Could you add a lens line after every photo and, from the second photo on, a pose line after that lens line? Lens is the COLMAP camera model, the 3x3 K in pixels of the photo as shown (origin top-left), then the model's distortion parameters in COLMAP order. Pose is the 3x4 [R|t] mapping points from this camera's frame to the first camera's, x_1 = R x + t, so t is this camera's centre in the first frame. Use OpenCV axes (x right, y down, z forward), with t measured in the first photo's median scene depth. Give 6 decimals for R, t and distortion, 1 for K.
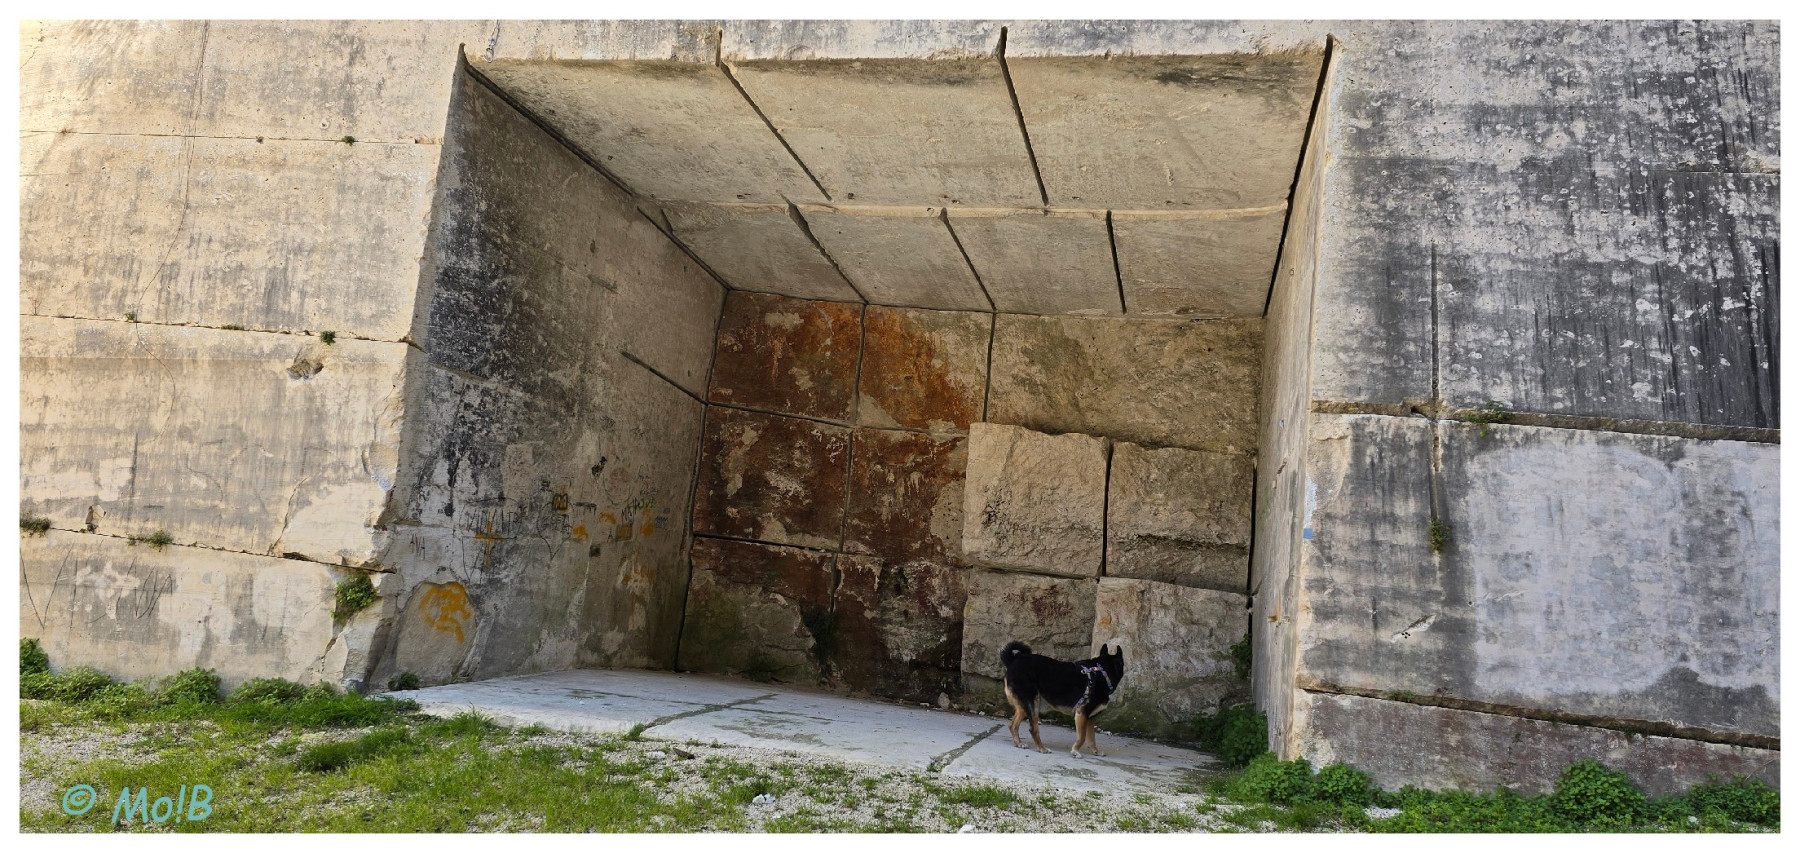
lens RADIAL K [[1161.2, 0, 900.0], [0, 1161.2, 426.5], [0, 0, 1]] dist [0.193701, -0.000029]
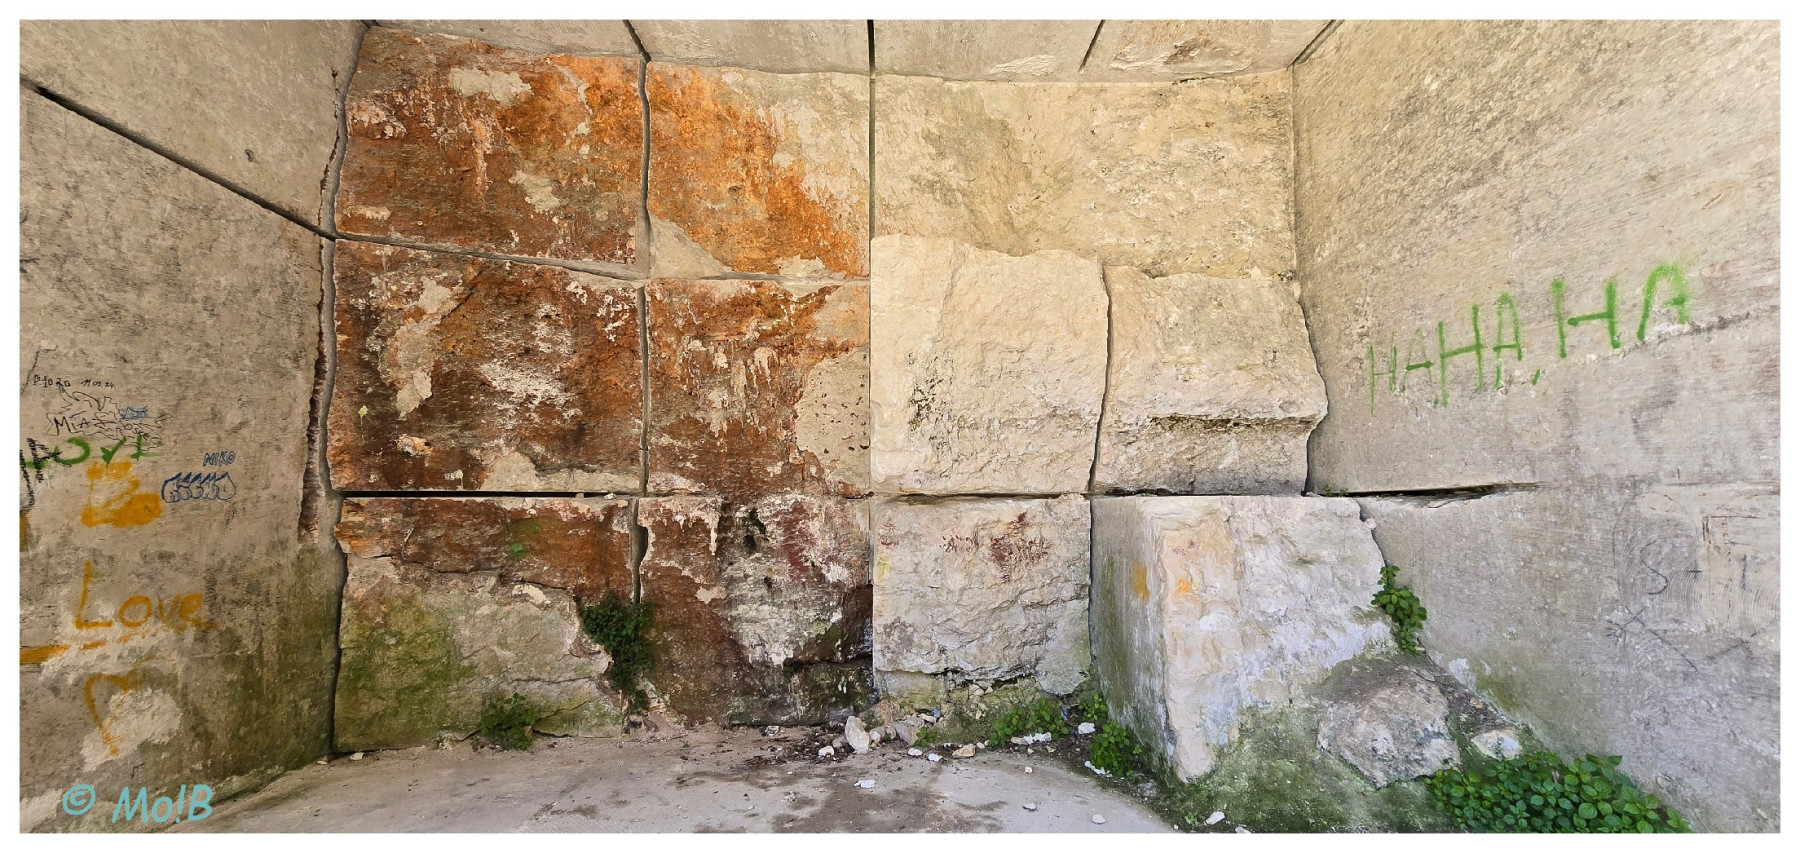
lens RADIAL K [[703.3, 0, 900.0], [0, 703.3, 426.5], [0, 0, 1]] dist [-0.000657, -0.000204]
pose [[0.959121, -0.092361, 0.267499, -0.019398], [0.067332, 0.992575, 0.101293, 0.048081], [-0.274868, -0.079141, 0.958219, 0.639926]]
